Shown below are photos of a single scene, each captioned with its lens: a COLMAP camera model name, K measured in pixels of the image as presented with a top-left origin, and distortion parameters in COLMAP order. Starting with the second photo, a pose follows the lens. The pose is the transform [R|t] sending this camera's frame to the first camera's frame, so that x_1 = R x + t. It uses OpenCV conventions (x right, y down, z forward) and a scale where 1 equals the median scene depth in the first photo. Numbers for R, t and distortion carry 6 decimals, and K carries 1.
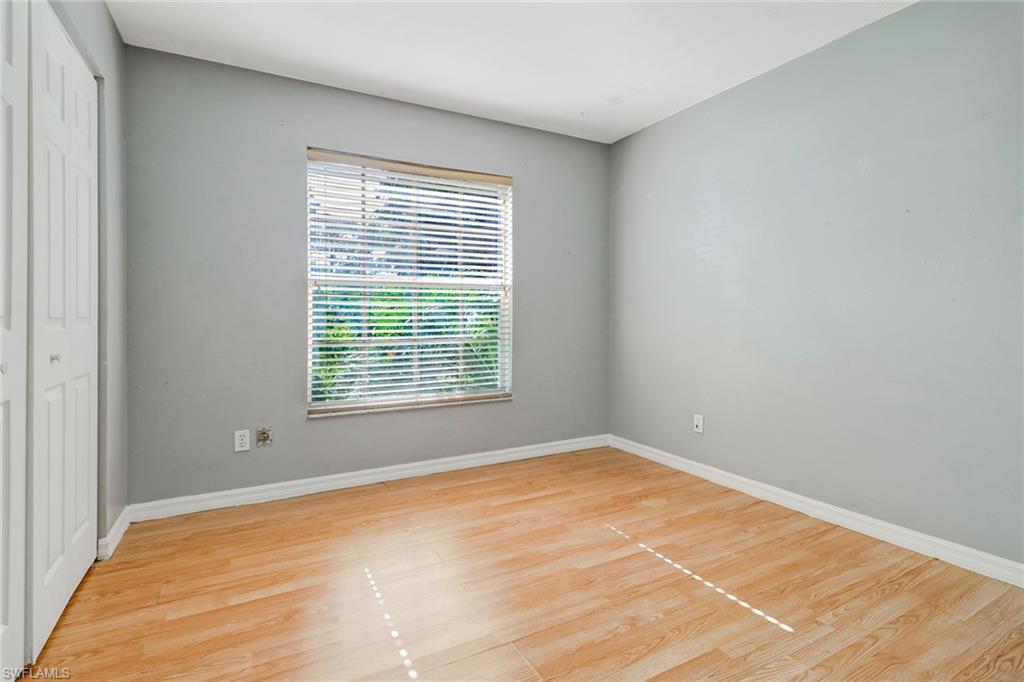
lens RADIAL K [[490.9, 0, 498.5], [0, 490.9, 317.2], [0, 0, 1]] dist [0.019096, -0.022133]
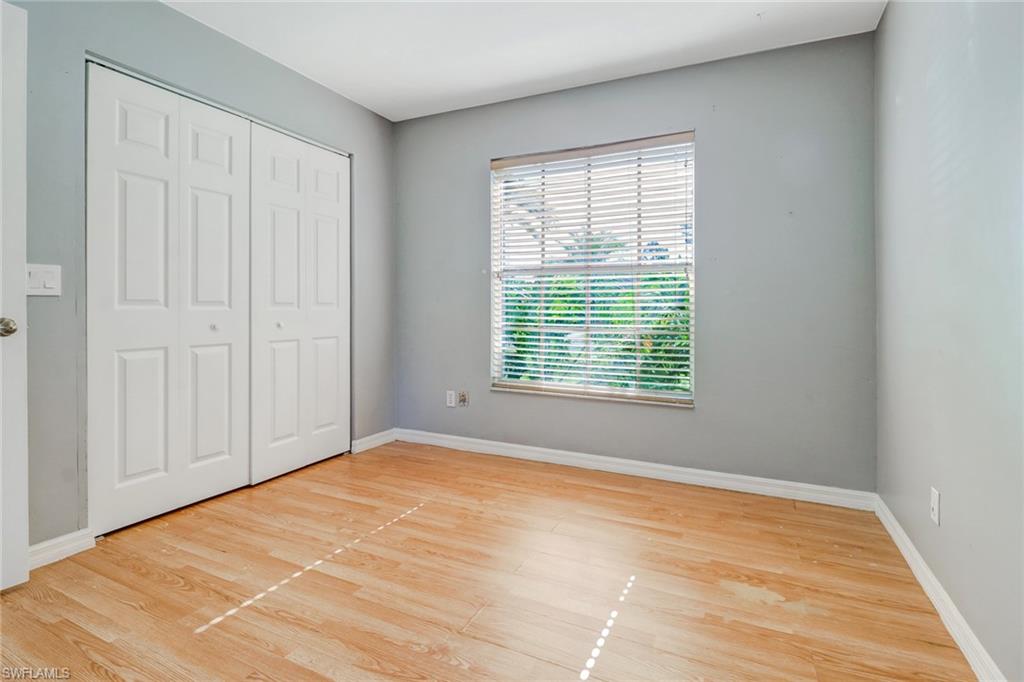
lens RADIAL K [[490.9, 0, 498.5], [0, 490.9, 317.2], [0, 0, 1]] dist [0.019096, -0.022133]
pose [[0.589396, 0.021233, -0.807565, 0.590573], [-0.003828, 0.999717, 0.023491, 0.002192], [0.807835, -0.010754, 0.589311, 0.330680]]
